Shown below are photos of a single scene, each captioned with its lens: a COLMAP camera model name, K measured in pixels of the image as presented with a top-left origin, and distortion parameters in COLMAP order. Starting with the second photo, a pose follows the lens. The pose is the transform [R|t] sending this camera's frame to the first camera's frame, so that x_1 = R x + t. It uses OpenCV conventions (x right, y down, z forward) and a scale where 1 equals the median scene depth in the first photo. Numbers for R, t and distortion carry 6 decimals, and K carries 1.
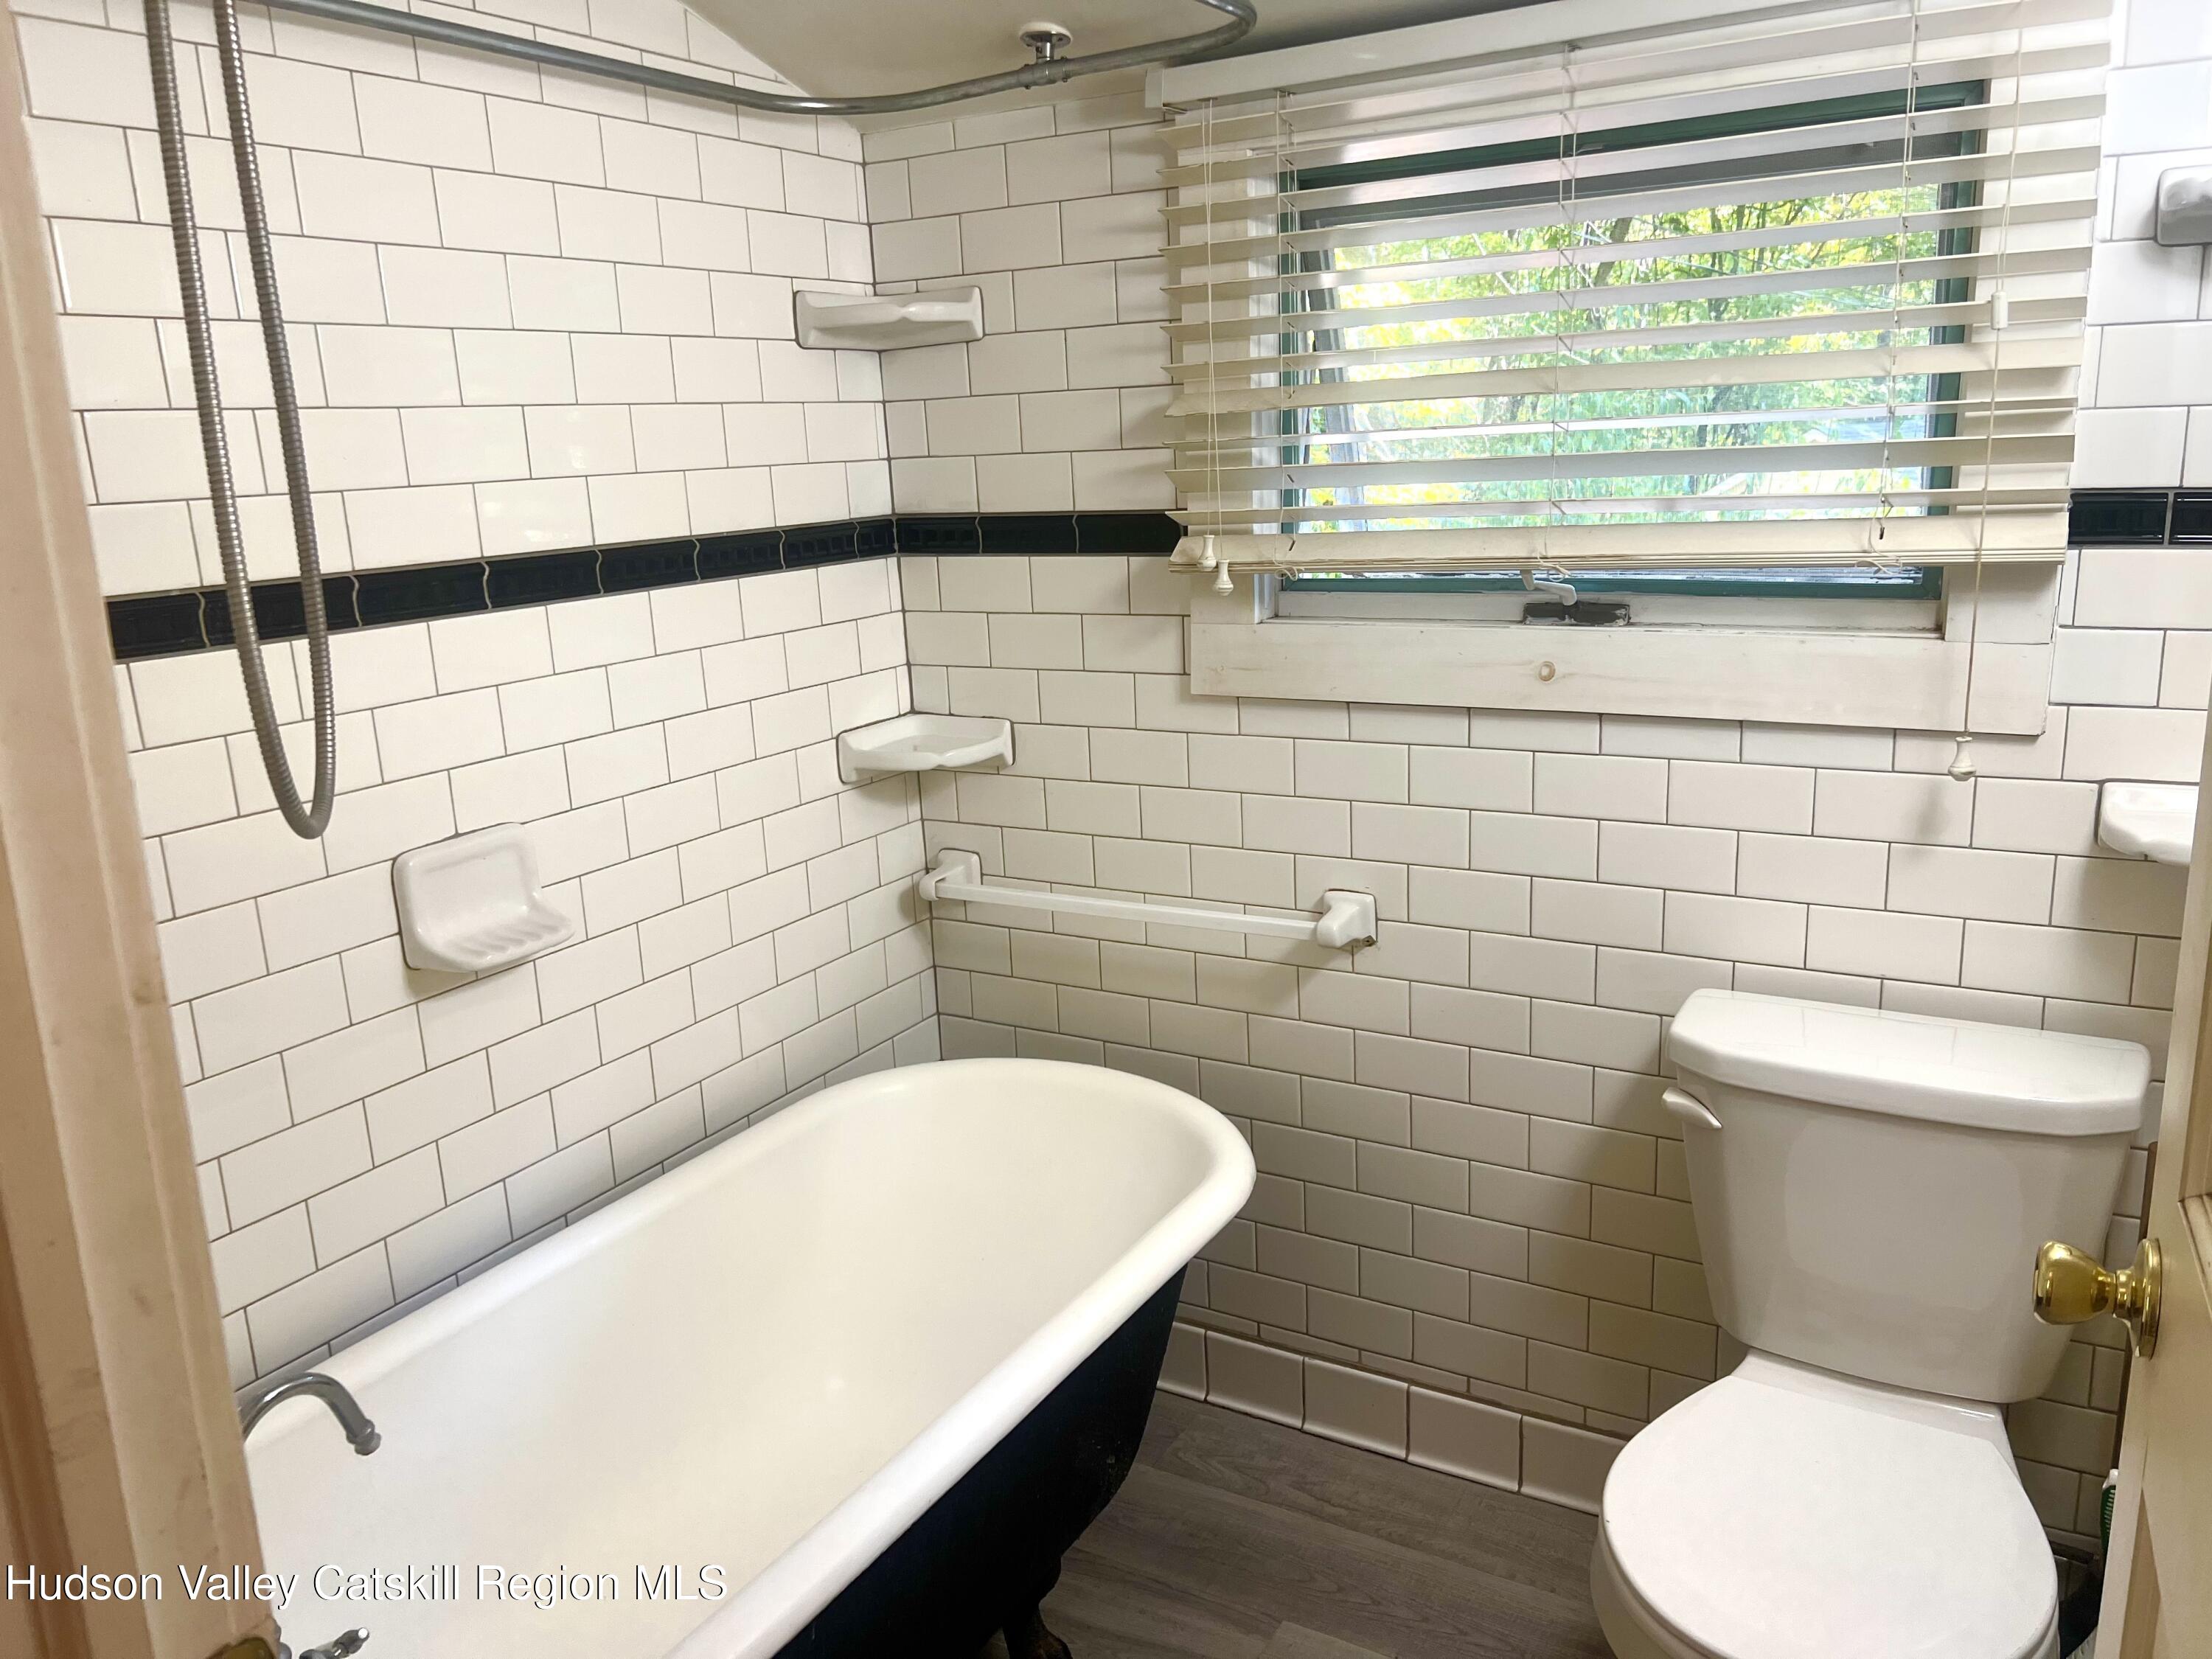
lens RADIAL K [[1663.3, 0, 1105.6], [0, 1663.3, 833.3], [0, 0, 1]] dist [0.007036, -0.022549]
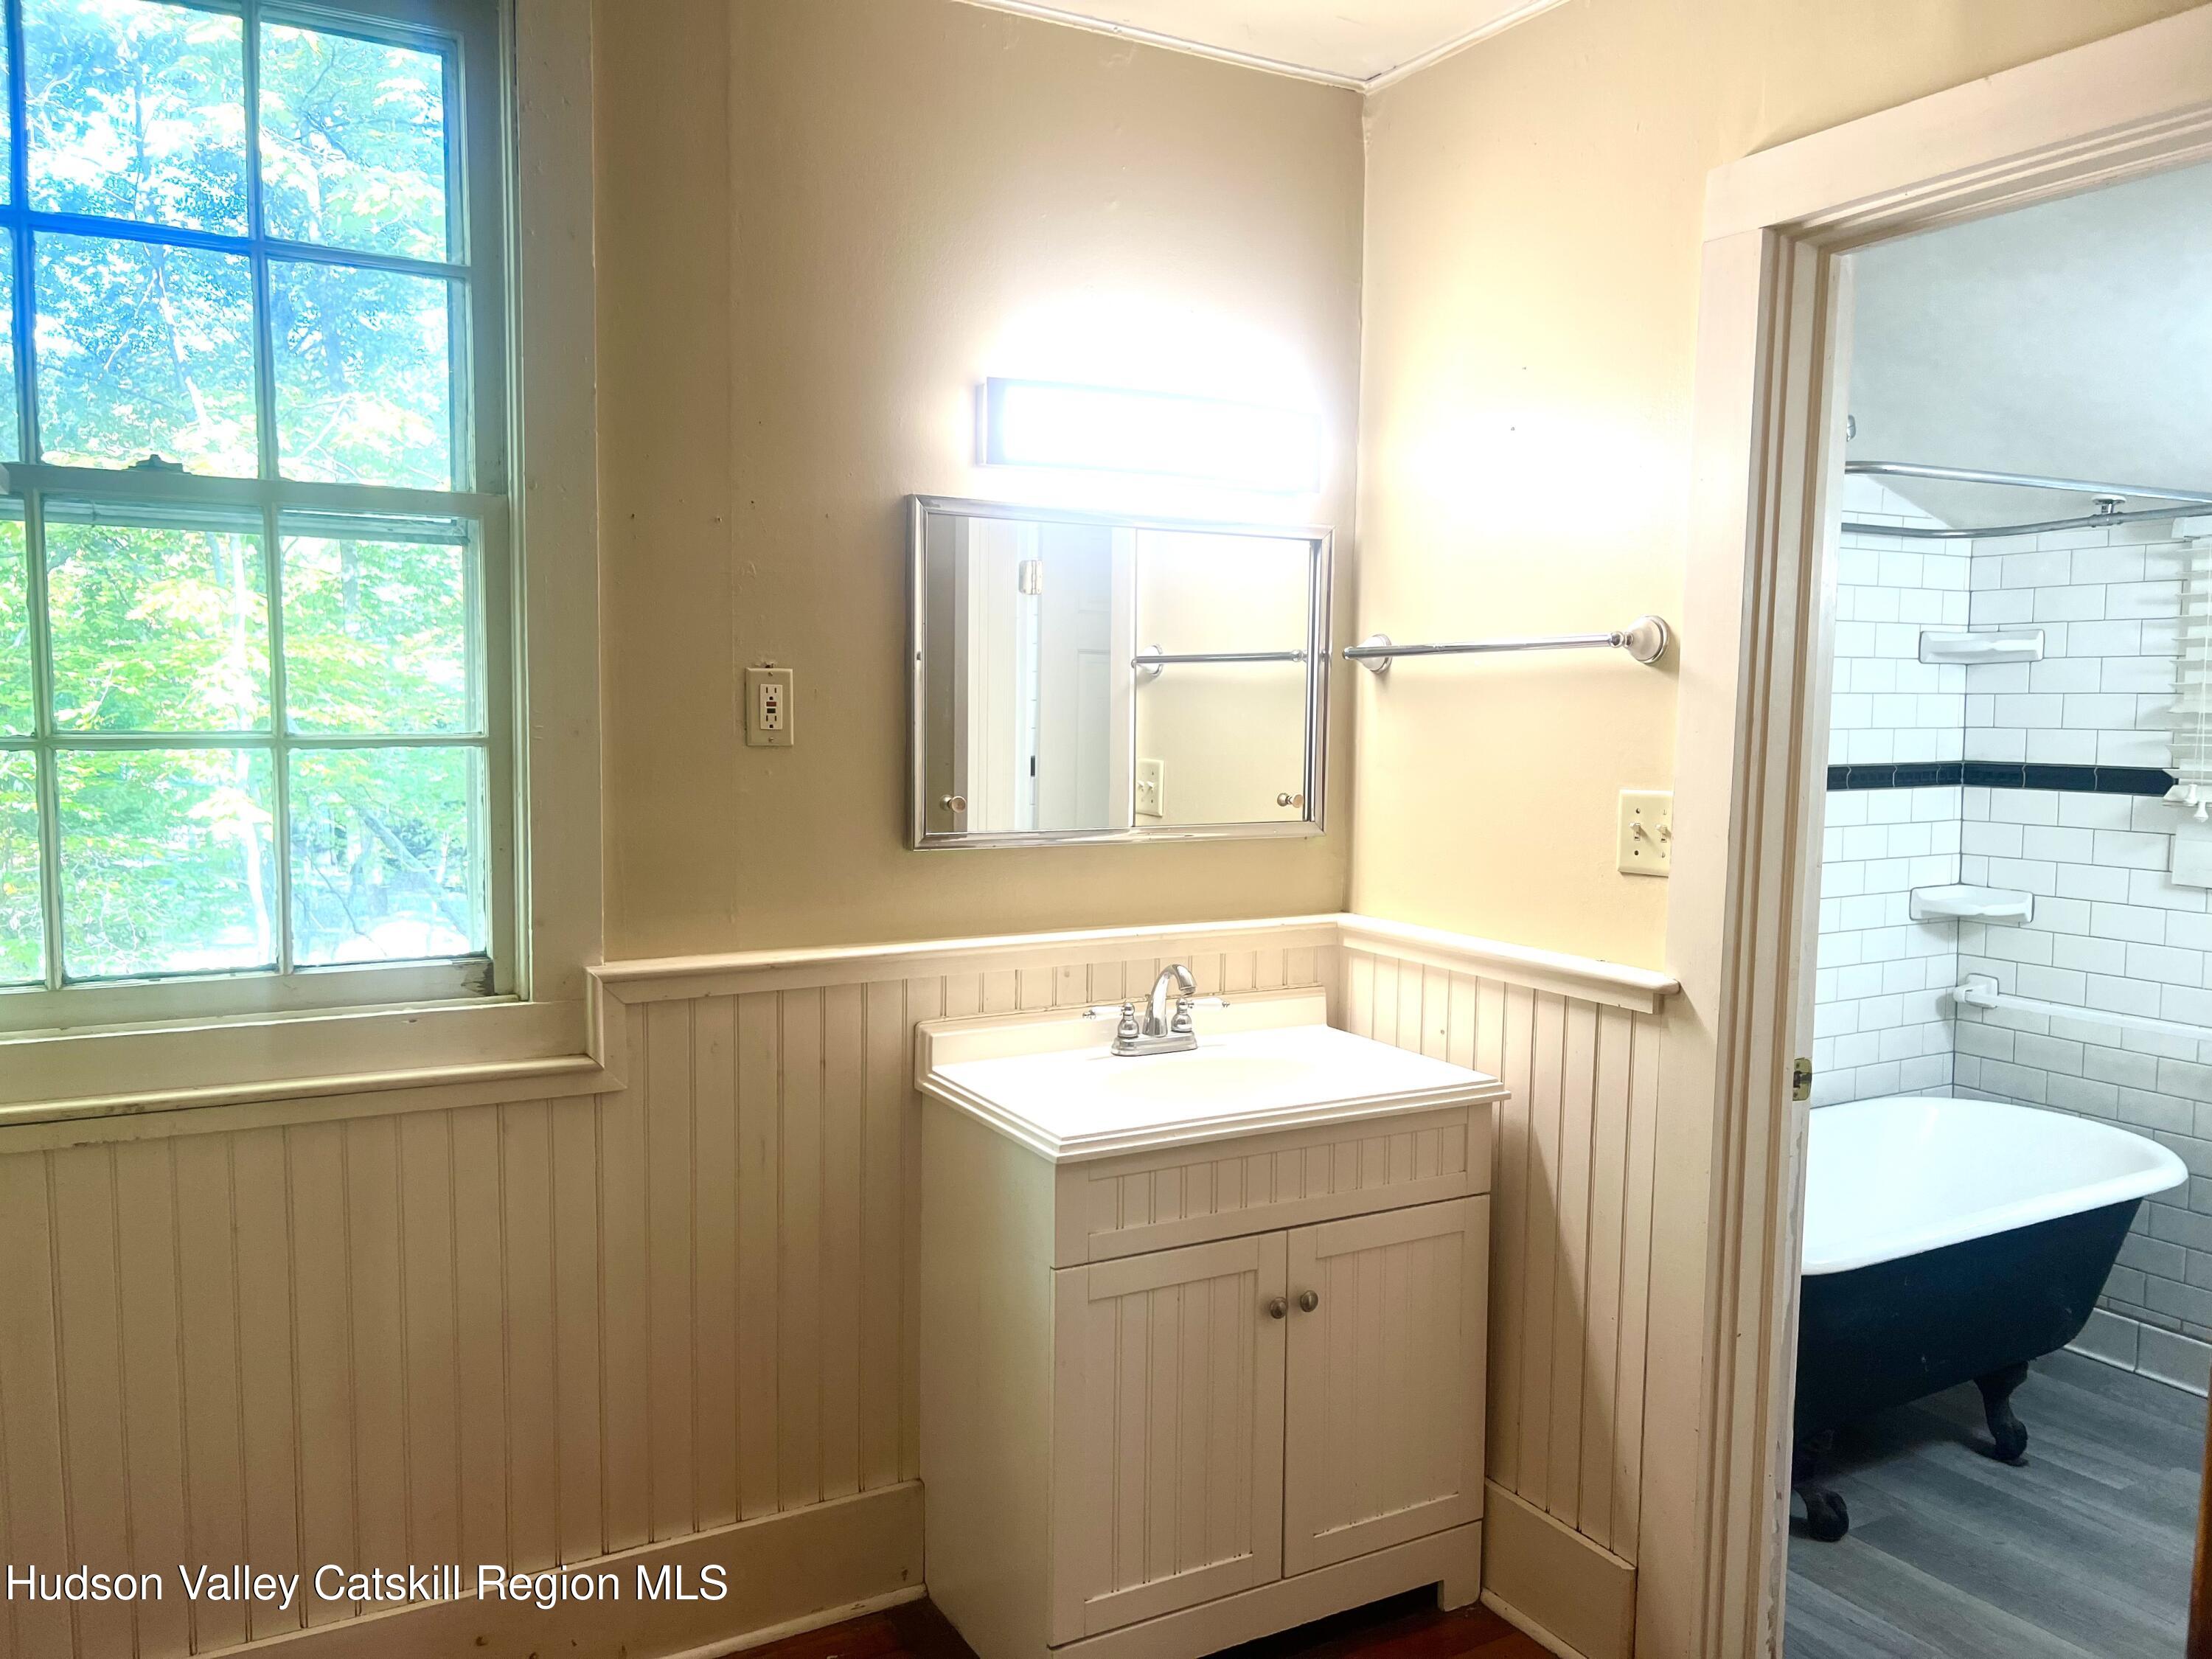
lens RADIAL K [[1663.3, 0, 1040.1], [0, 1663.3, 847.4], [0, 0, 1]] dist [0.007036, -0.022549]
pose [[0.847343, 0.089045, -0.523527, -0.036078], [-0.154637, 0.984493, -0.082835, 0.178473], [0.508032, 0.151146, 0.847973, -0.884336]]
